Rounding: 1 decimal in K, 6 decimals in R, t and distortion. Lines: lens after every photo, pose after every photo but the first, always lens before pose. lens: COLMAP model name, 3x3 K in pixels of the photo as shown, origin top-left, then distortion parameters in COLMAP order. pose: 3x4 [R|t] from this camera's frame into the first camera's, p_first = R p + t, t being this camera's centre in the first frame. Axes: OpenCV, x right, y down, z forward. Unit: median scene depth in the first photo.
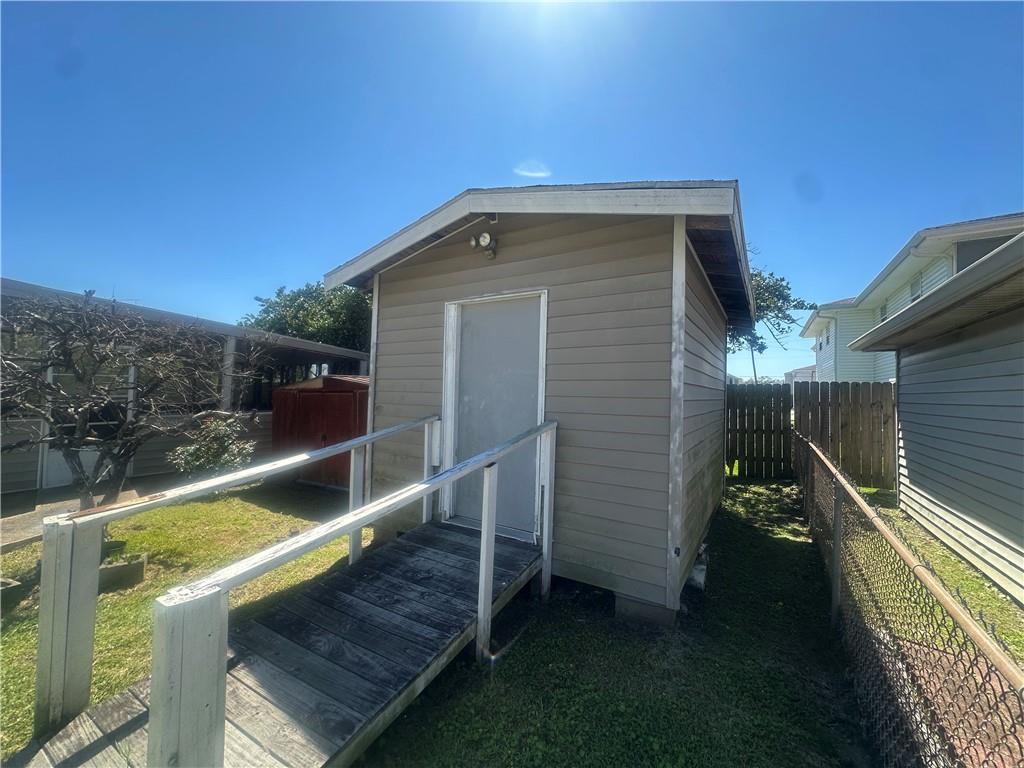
lens RADIAL K [[409.3, 0, 512.0], [0, 409.3, 384.0], [0, 0, 1]] dist [-0.001471, -0.000334]
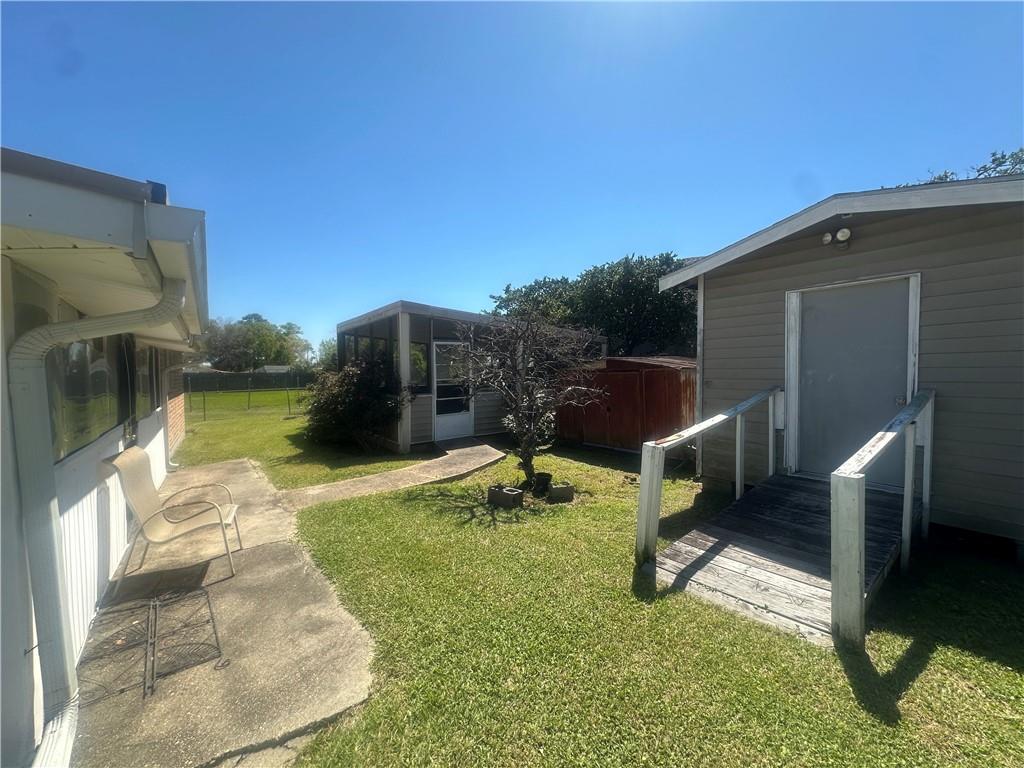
lens RADIAL K [[409.3, 0, 512.0], [0, 409.3, 384.0], [0, 0, 1]] dist [-0.001471, -0.000334]
pose [[0.928732, -0.018164, -0.370305, -0.467600], [0.037450, 0.998287, 0.044958, -0.016064], [0.368854, -0.055622, 0.927821, -0.400788]]
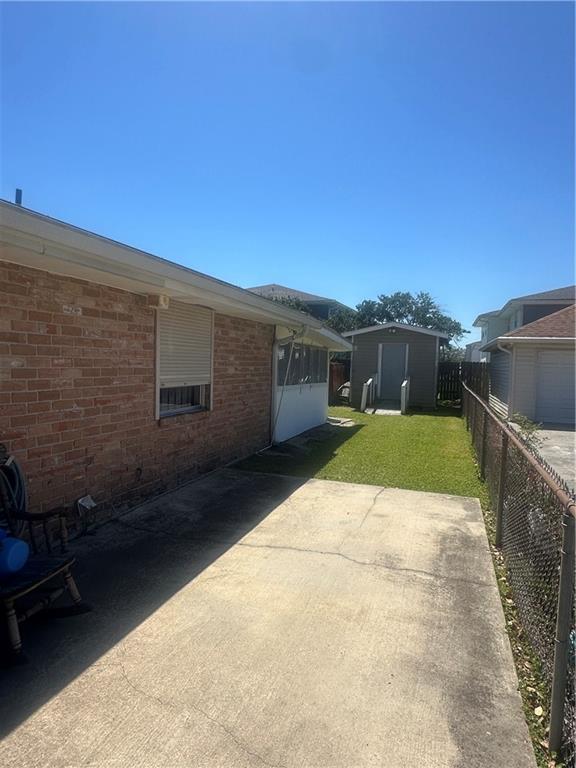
lens RADIAL K [[491.3, 0, 288.0], [0, 491.3, 384.0], [0, 0, 1]] dist [0.000312, 0.000295]
pose [[0.973054, -0.001465, 0.230574, -2.127365], [-0.014599, 0.997582, 0.067950, -0.117902], [-0.230116, -0.069485, 0.970679, -3.452897]]
